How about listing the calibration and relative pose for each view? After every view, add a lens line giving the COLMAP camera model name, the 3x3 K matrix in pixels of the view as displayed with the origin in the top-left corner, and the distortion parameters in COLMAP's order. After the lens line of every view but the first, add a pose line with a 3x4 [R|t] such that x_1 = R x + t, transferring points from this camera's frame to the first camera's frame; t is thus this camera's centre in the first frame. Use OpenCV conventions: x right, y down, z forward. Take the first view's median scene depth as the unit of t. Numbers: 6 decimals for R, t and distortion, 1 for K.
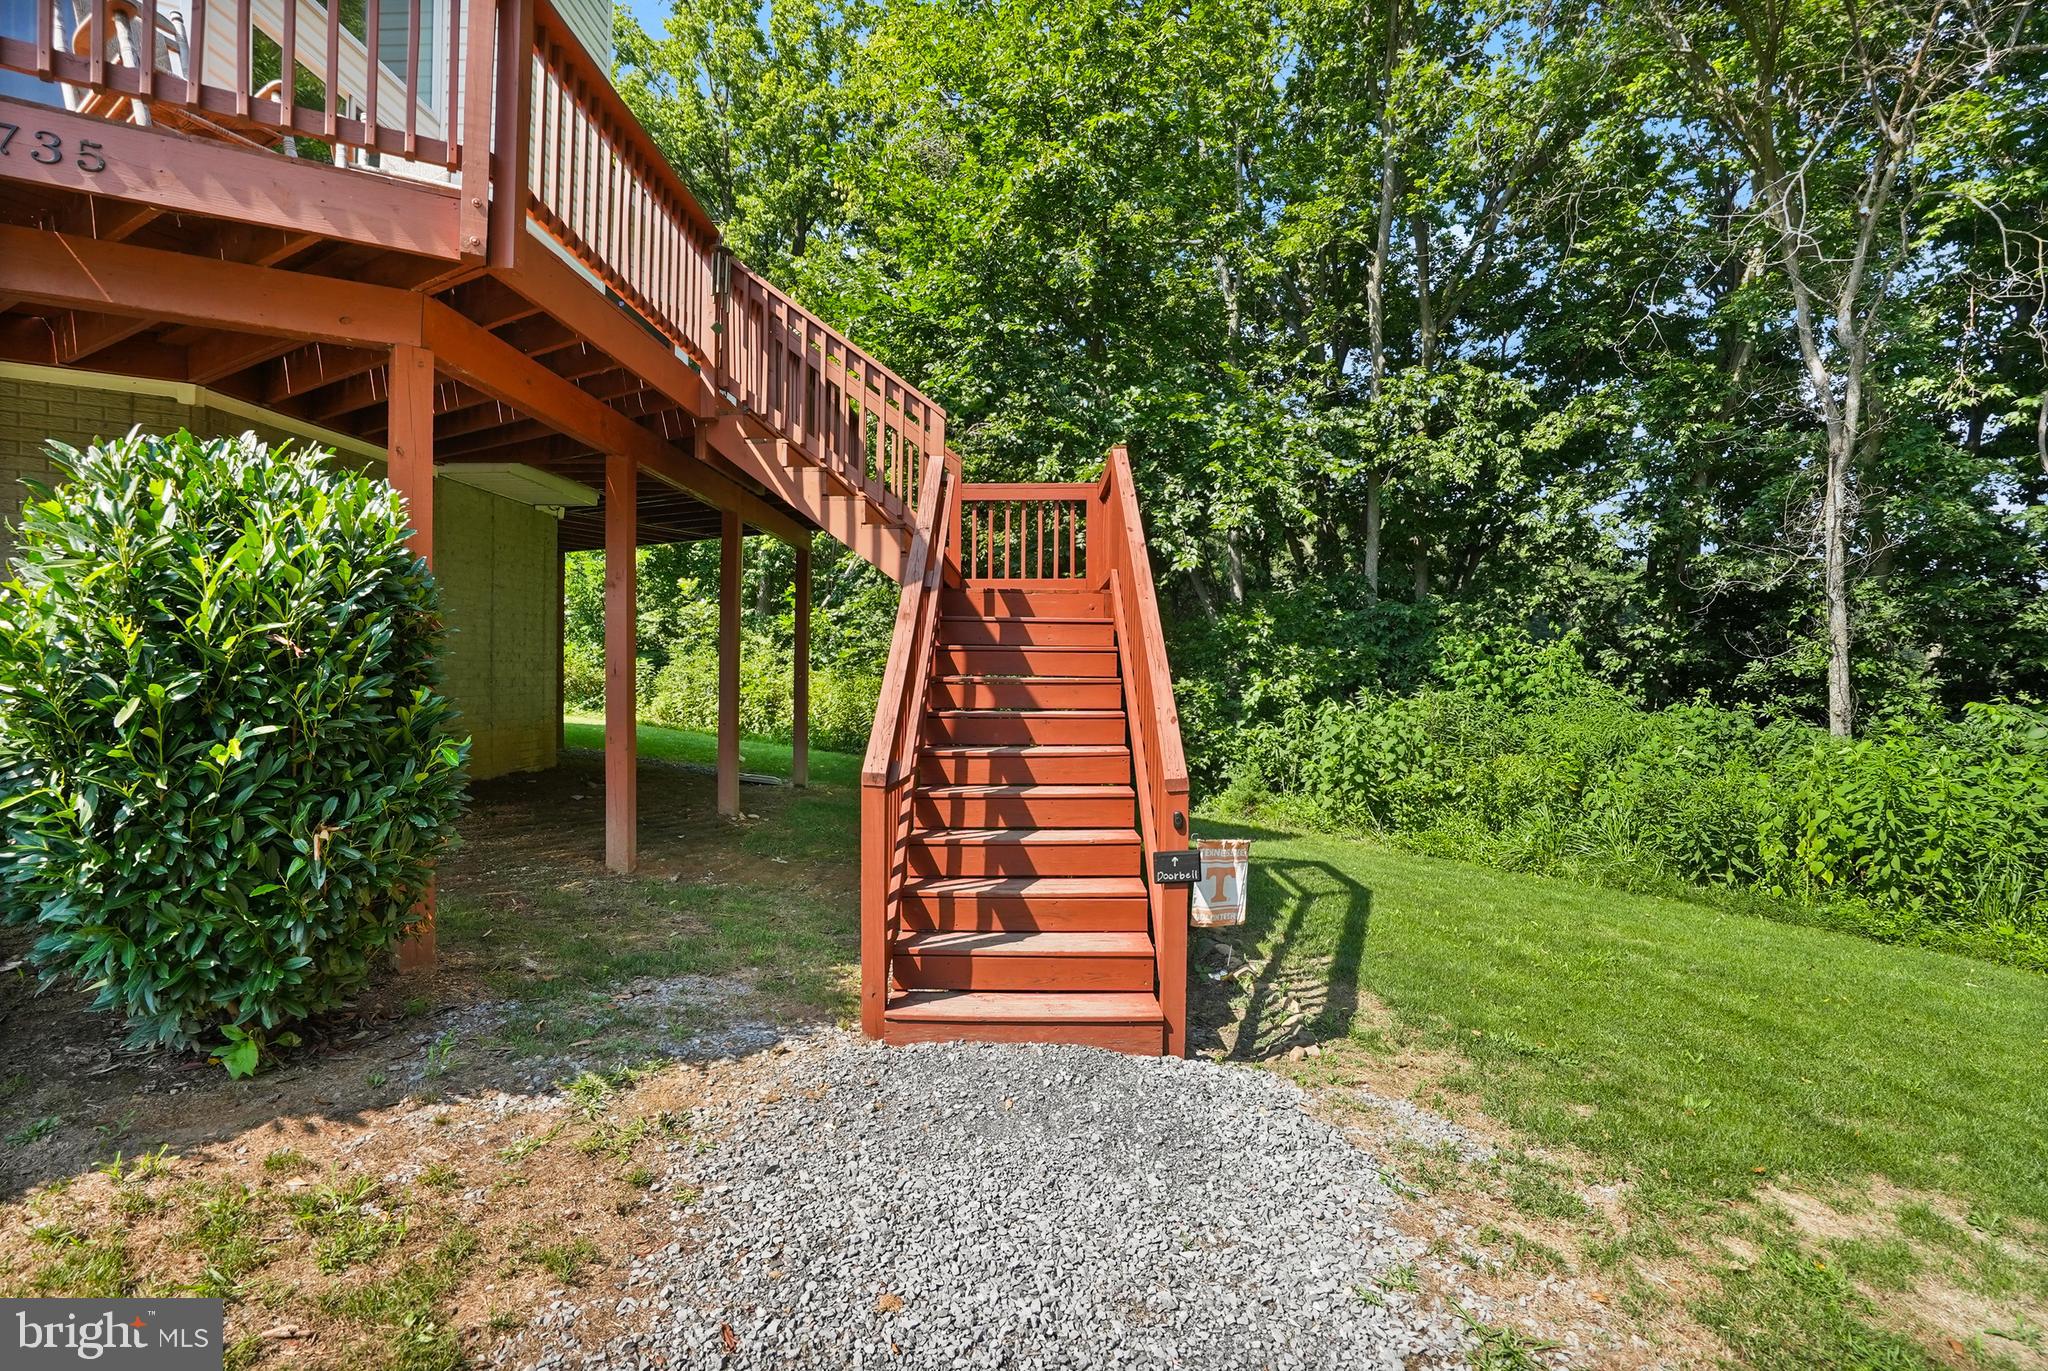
lens RADIAL K [[1004.4, 0, 1060.5], [0, 1004.4, 686.1], [0, 0, 1]] dist [-0.013949, 0.002262]
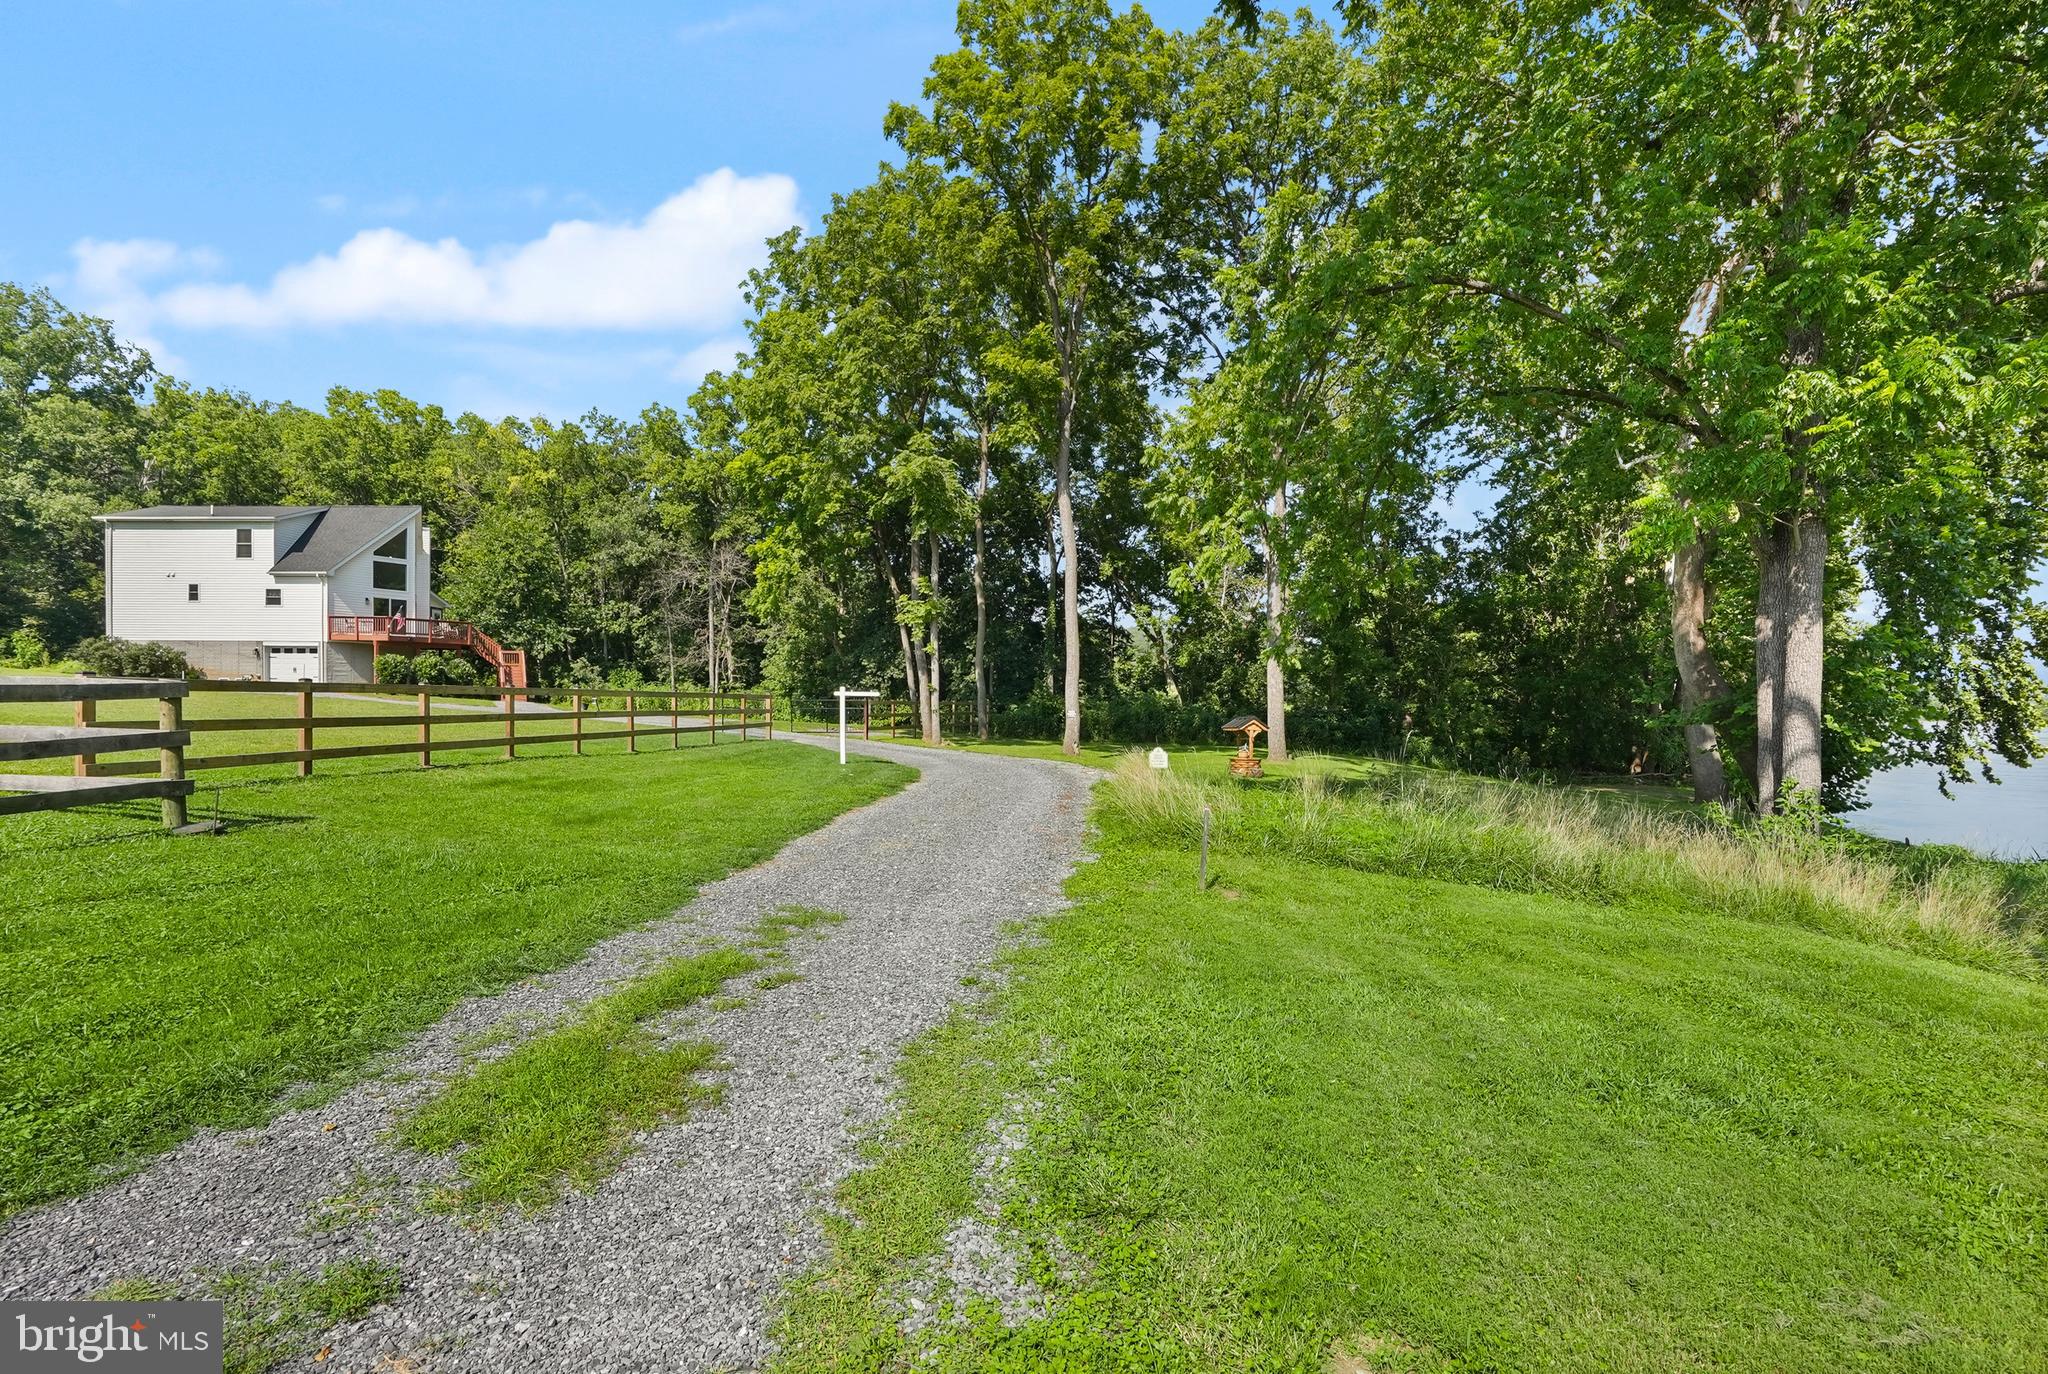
lens RADIAL K [[995.7, 0, 994.1], [0, 995.7, 705.6], [0, 0, 1]] dist [-0.030088, 0.013911]
pose [[0.889652, -0.010615, 0.456517, -0.116093], [0.014716, 0.999877, -0.005429, 0.179053], [-0.456403, 0.011548, 0.889698, -4.312233]]
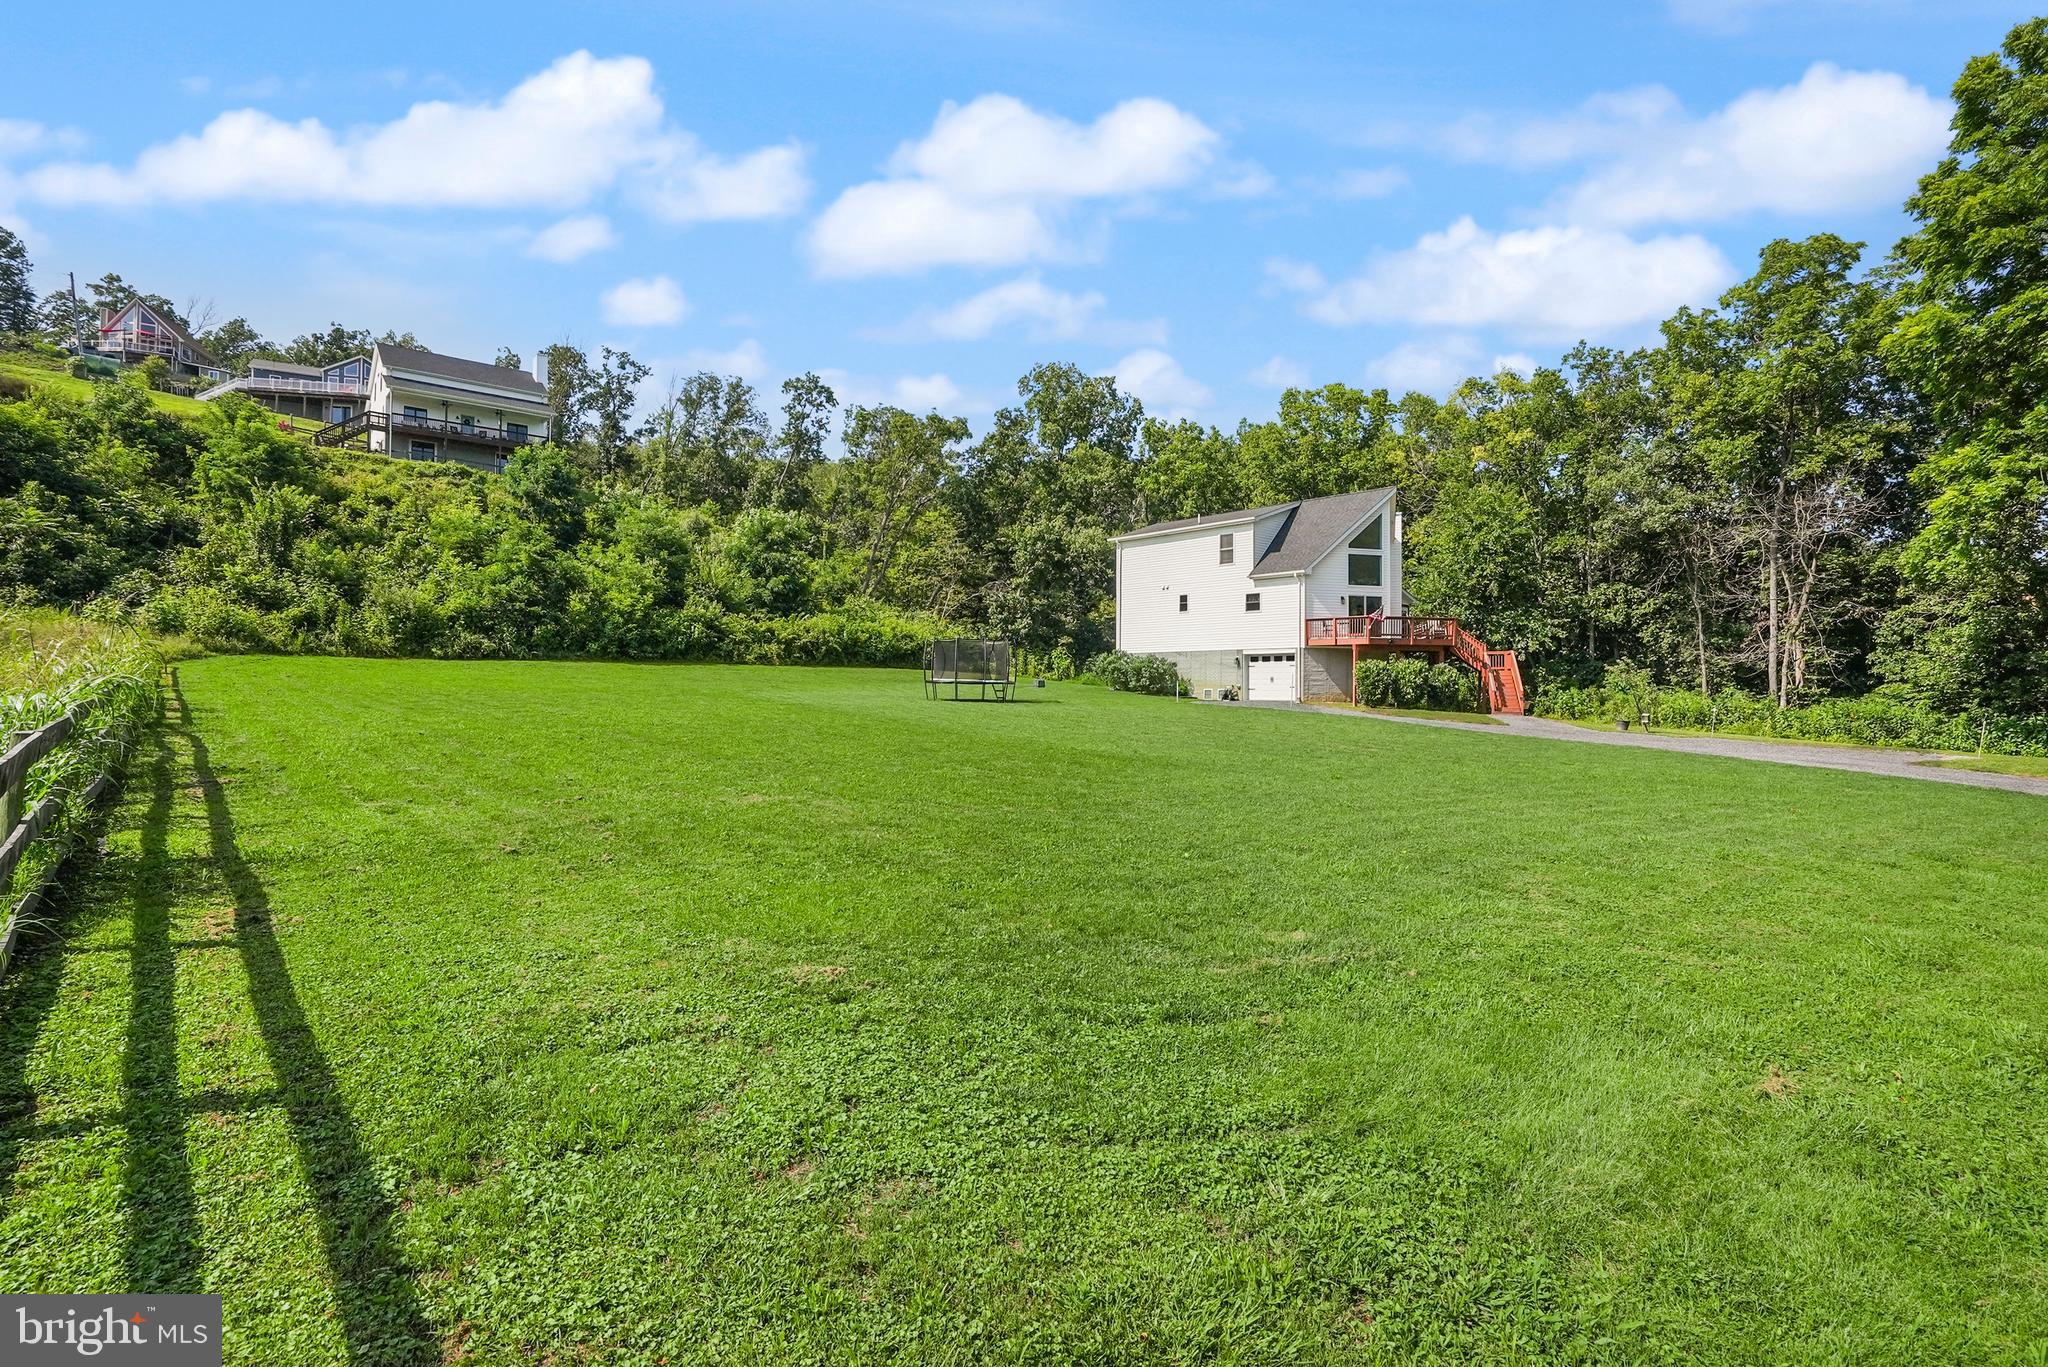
lens RADIAL K [[1004.4, 0, 1060.5], [0, 1004.4, 684.1], [0, 0, 1]] dist [-0.013949, 0.002262]
pose [[0.953771, -0.013343, -0.300239, -0.430721], [0.003558, 0.999445, -0.033112, 0.112247], [0.300514, 0.030513, 0.953289, -3.330310]]
